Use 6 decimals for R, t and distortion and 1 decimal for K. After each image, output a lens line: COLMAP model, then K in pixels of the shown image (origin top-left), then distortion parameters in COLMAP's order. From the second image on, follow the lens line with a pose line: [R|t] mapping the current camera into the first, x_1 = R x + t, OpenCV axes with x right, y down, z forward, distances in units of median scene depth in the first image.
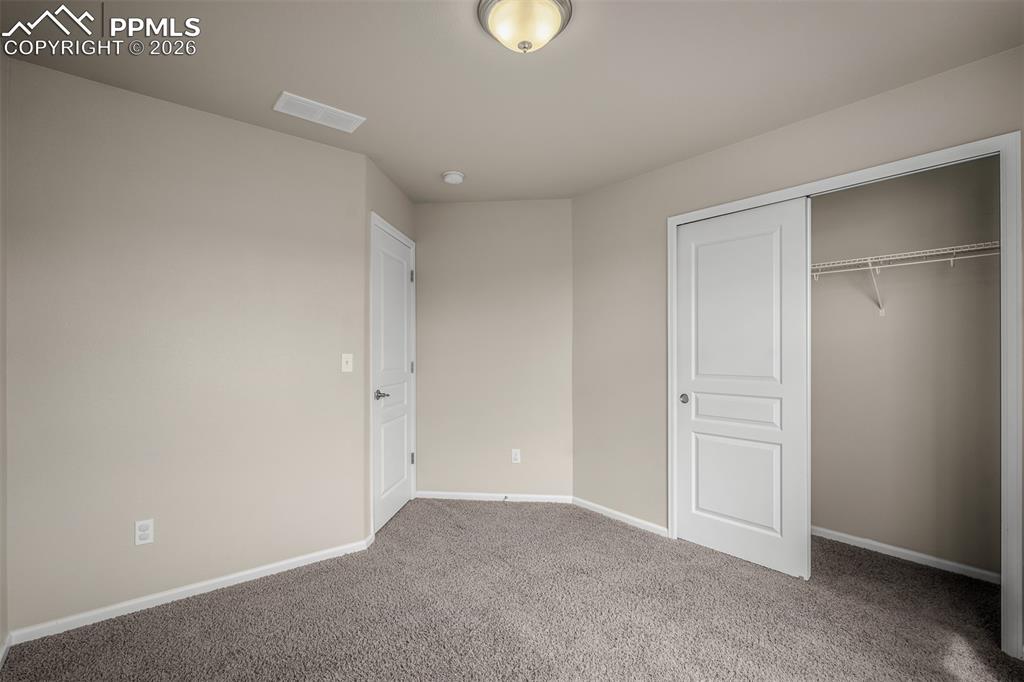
lens RADIAL K [[461.3, 0, 508.2], [0, 461.3, 347.9], [0, 0, 1]] dist [-0.010903, -0.000799]
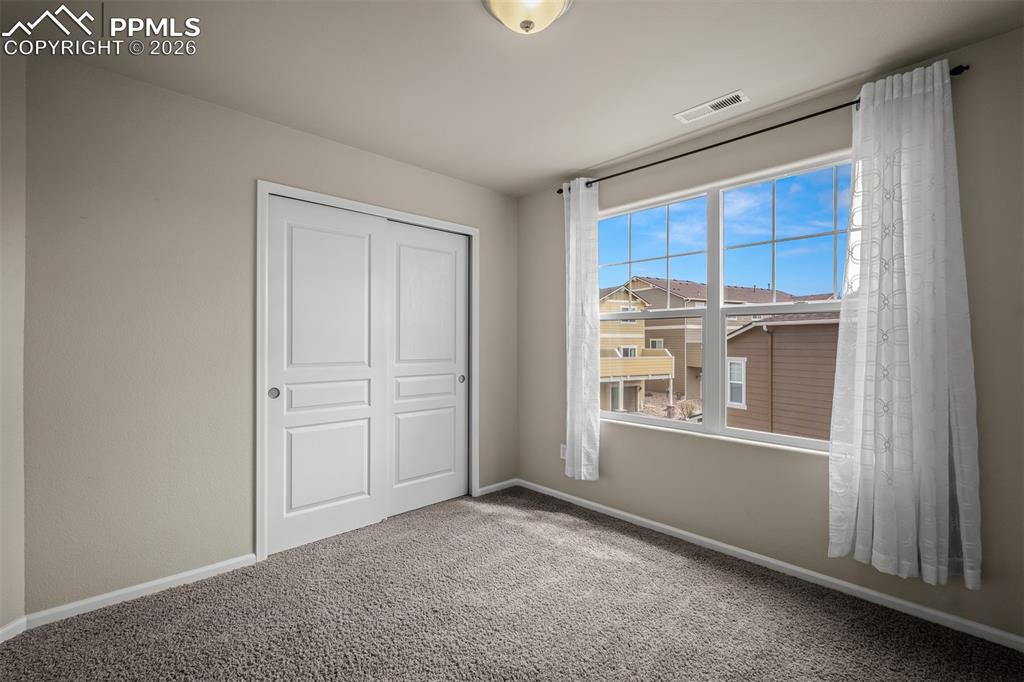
lens RADIAL K [[461.3, 0, 513.5], [0, 461.3, 337.8], [0, 0, 1]] dist [-0.010903, -0.000799]
pose [[-0.097295, 0.013842, 0.995159, -0.543110], [-0.007255, 0.999867, -0.014616, 0.014848], [-0.995229, -0.008642, -0.097182, 0.641903]]
